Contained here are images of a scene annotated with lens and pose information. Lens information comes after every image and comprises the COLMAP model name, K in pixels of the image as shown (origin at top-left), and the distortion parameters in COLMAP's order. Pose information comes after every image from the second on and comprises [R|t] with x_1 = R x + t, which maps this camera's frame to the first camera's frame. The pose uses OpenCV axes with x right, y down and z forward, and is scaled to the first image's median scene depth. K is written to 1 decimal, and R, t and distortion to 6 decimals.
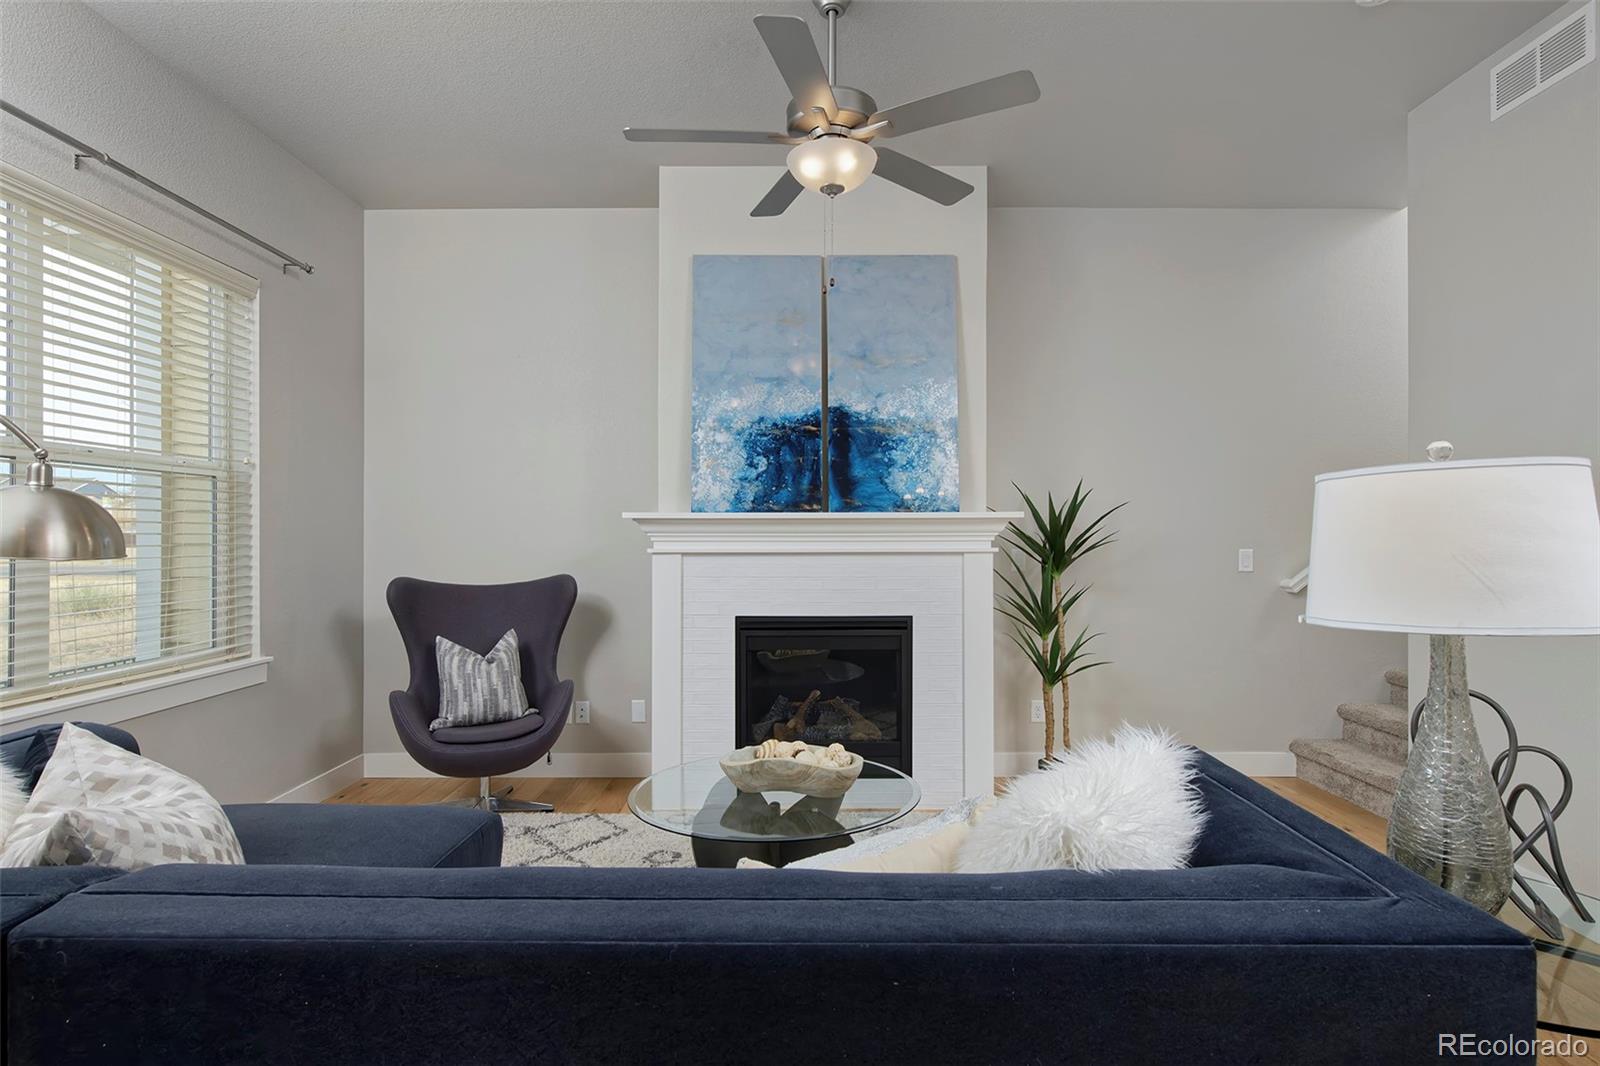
lens RADIAL K [[816.9, 0, 800.0], [0, 816.9, 533.0], [0, 0, 1]] dist [-0.004674, -0.001164]
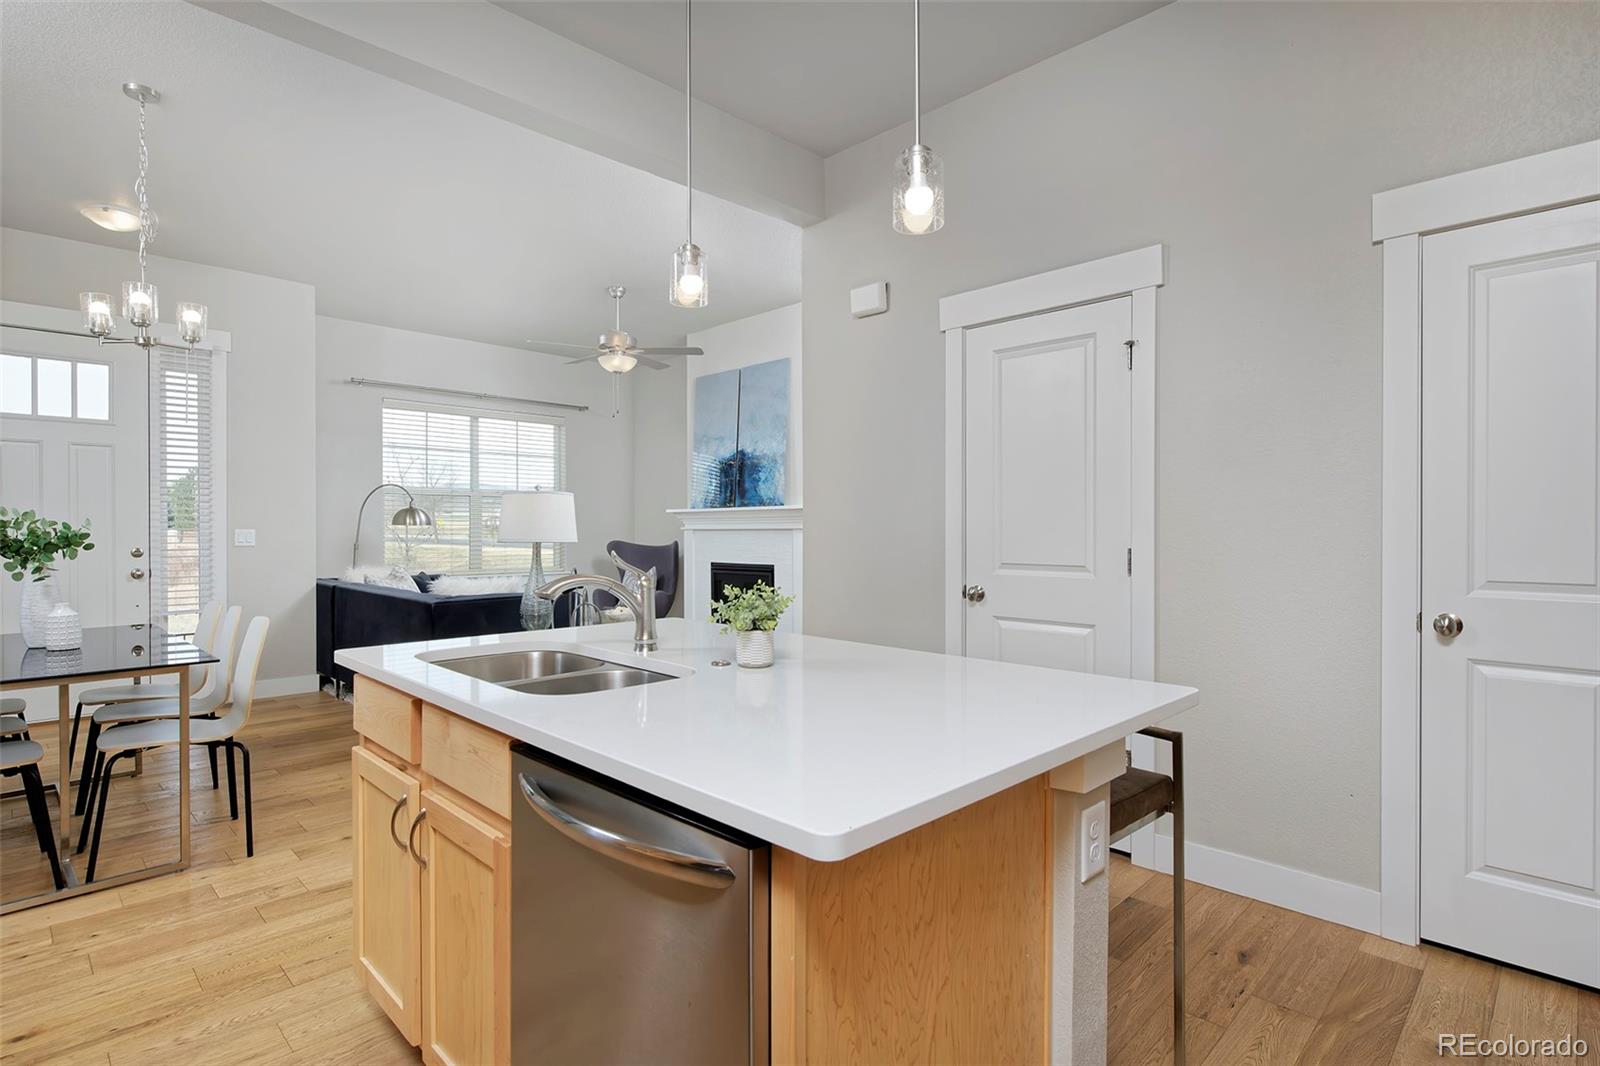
lens RADIAL K [[804.9, 0, 802.7], [0, 804.9, 531.5], [0, 0, 1]] dist [0.002067, -0.000236]
pose [[0.705023, 0.000196, -0.709184, 1.441932], [0.002898, 0.999991, 0.003157, 0.024151], [0.709178, -0.004281, 0.705016, -0.188371]]
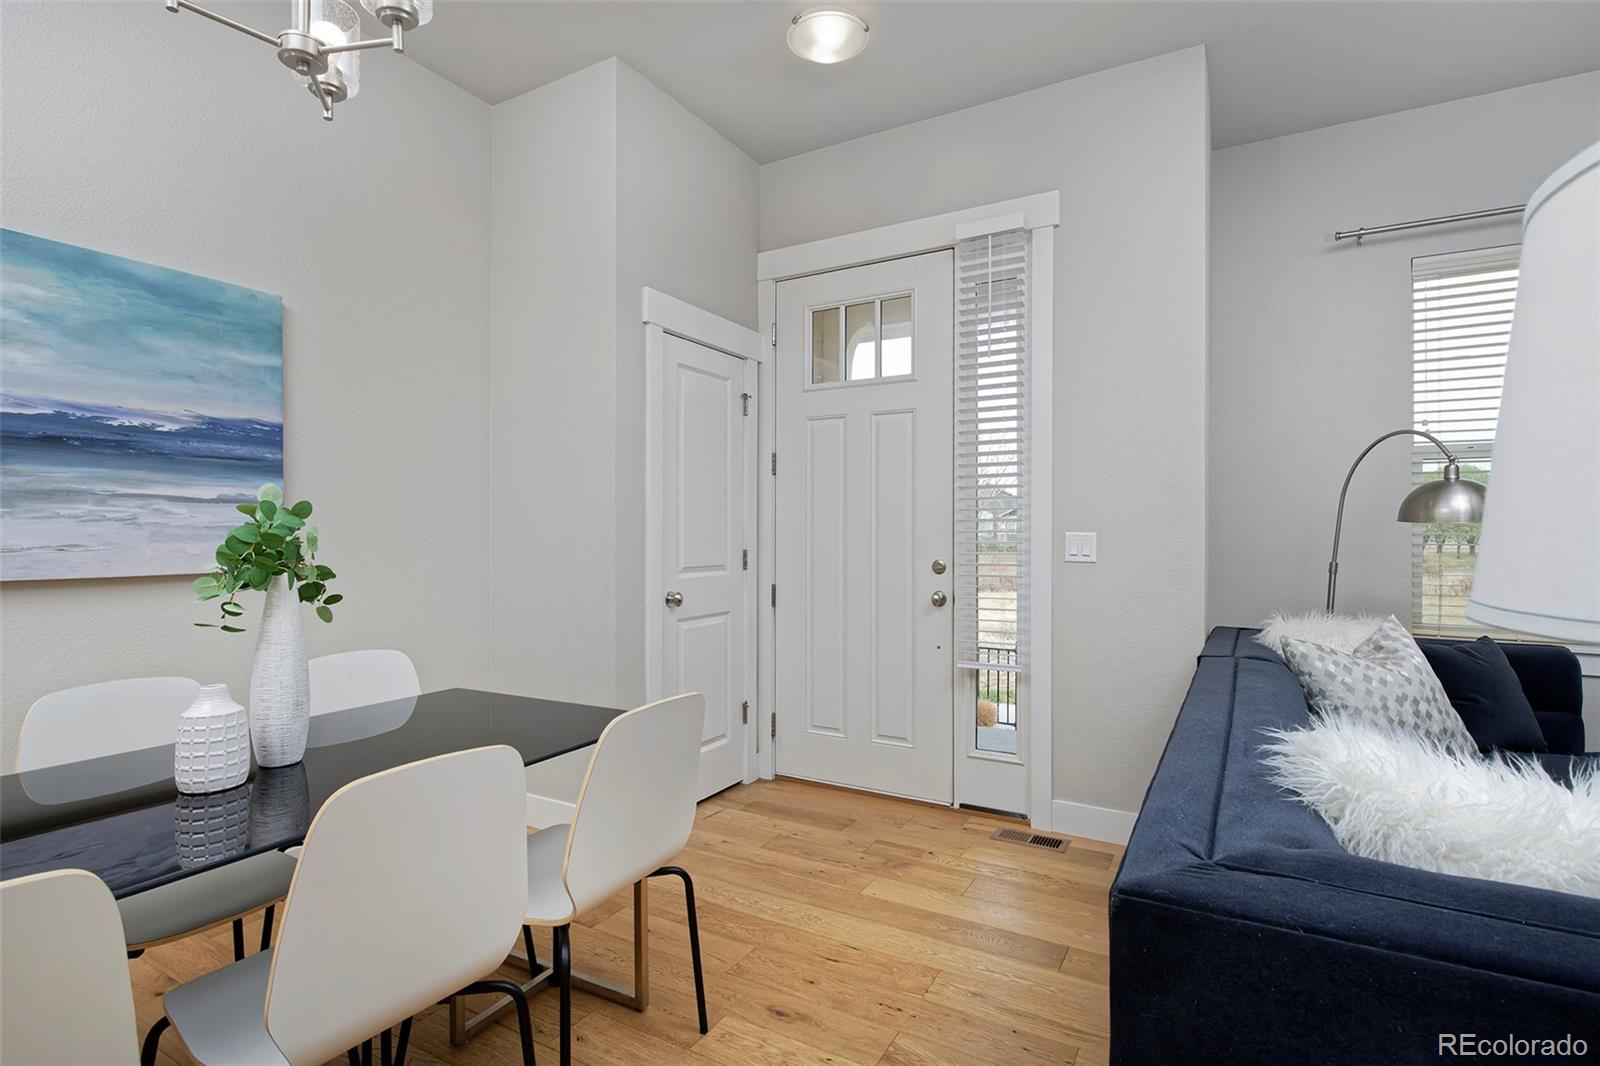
lens RADIAL K [[767.9, 0, 804.4], [0, 767.9, 532.7], [0, 0, 1]] dist [-0.000925, -0.001999]
pose [[-0.496462, -0.004804, -0.868045, 0.480339], [-0.002994, 0.999988, -0.003822, 0.027129], [0.868053, 0.000701, -0.496470, 0.287210]]
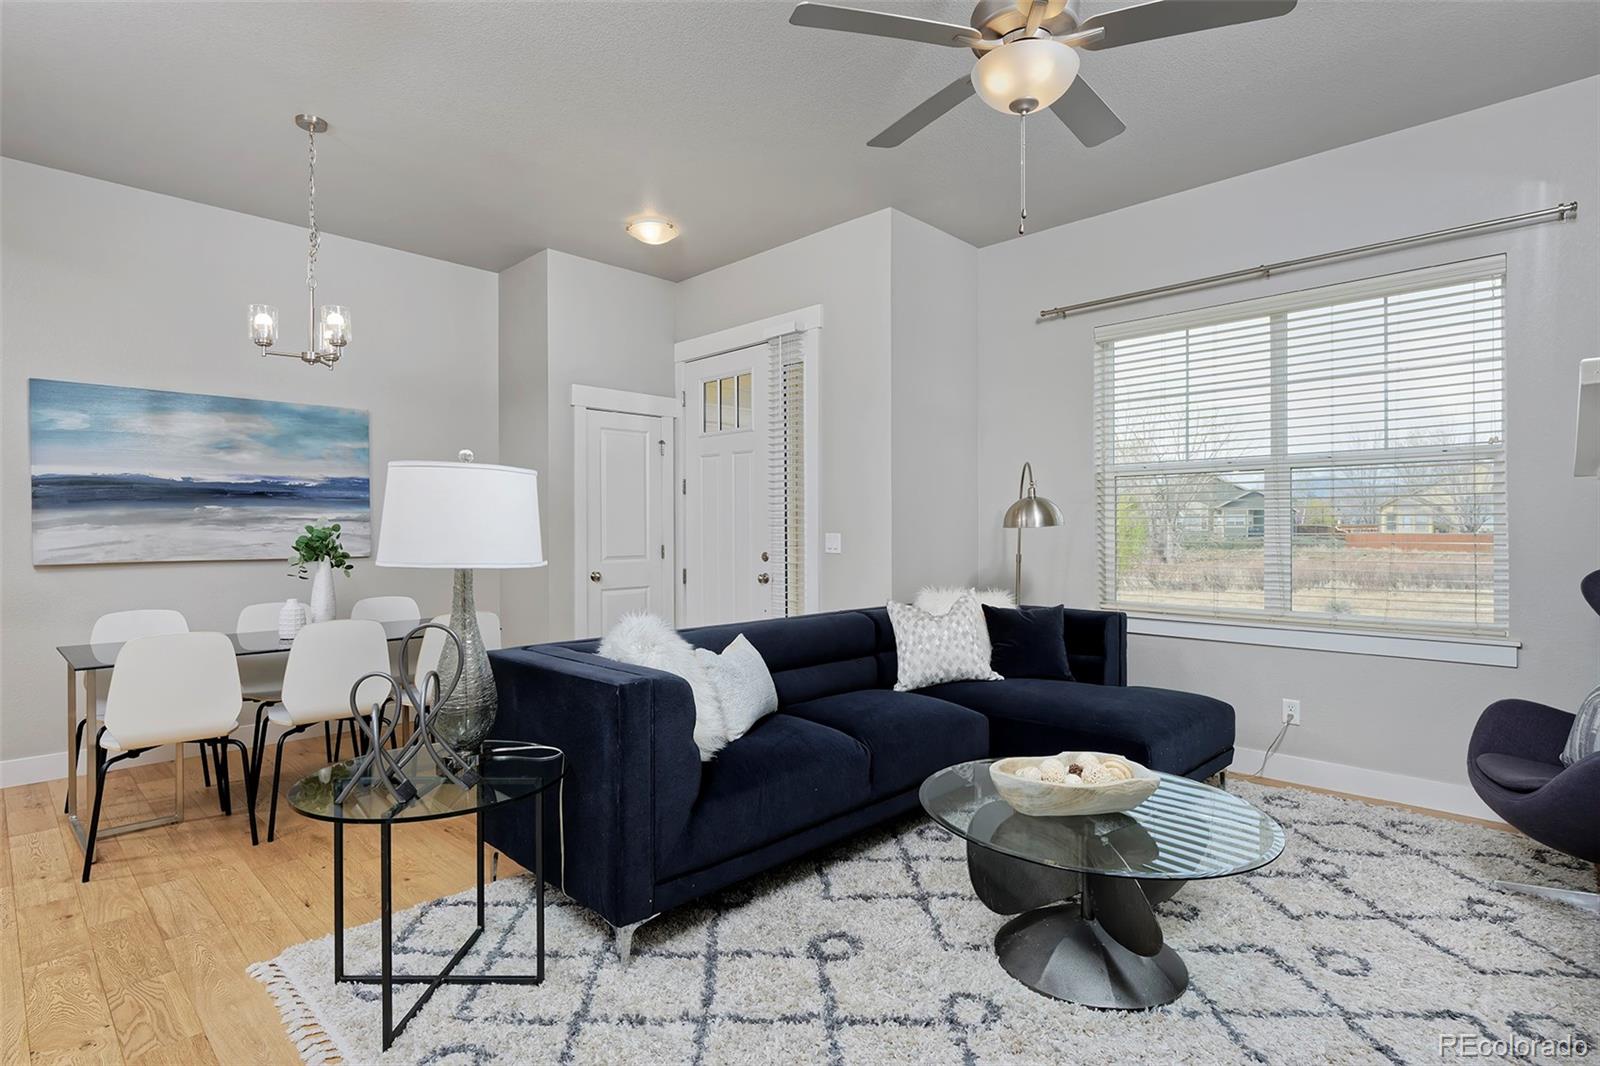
lens RADIAL K [[794.2, 0, 803.1], [0, 794.2, 534.5], [0, 0, 1]] dist [-0.000719, -0.001599]
pose [[-0.699443, 0.004776, -0.714672, 0.558032], [0.002275, 0.999987, 0.004456, 0.018468], [0.714685, 0.001491, -0.699445, 0.981484]]
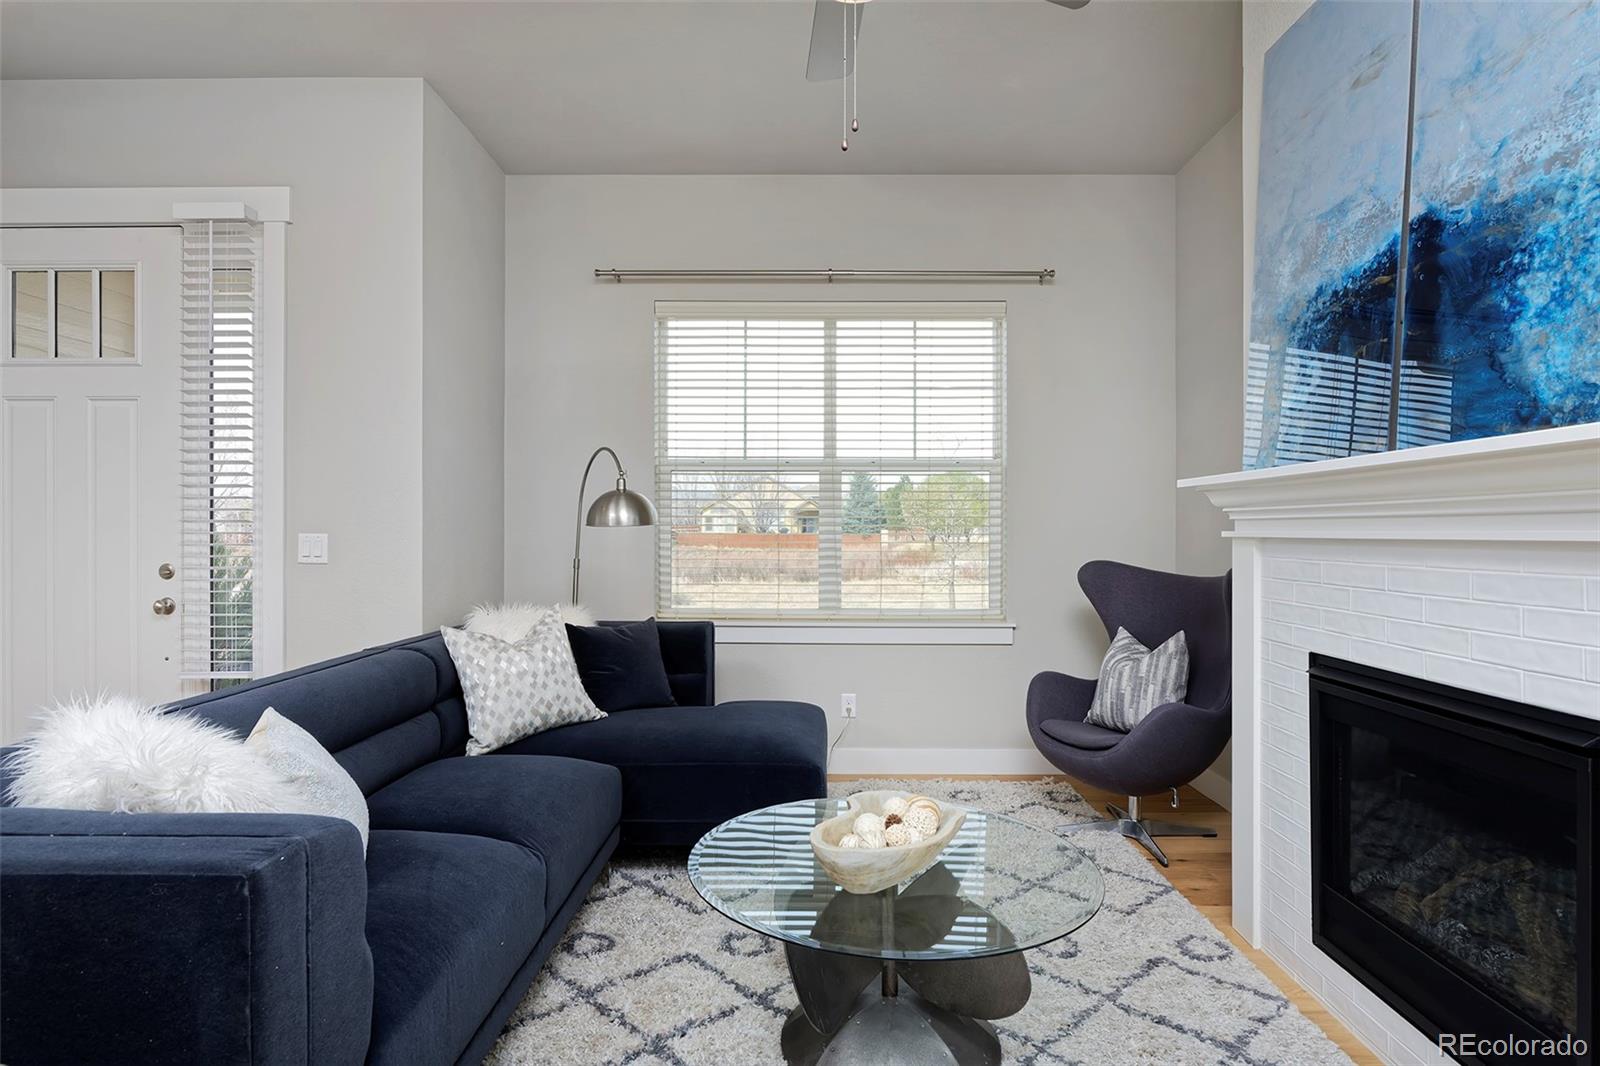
lens RADIAL K [[840.6, 0, 801.1], [0, 840.6, 528.4], [0, 0, 1]] dist [-0.003262, 0.000195]
pose [[-0.013569, -0.001651, -0.999907, 0.511504], [-0.000044, 0.999999, -0.001651, 0.018308], [0.999908, 0.000021, -0.013569, 0.667114]]
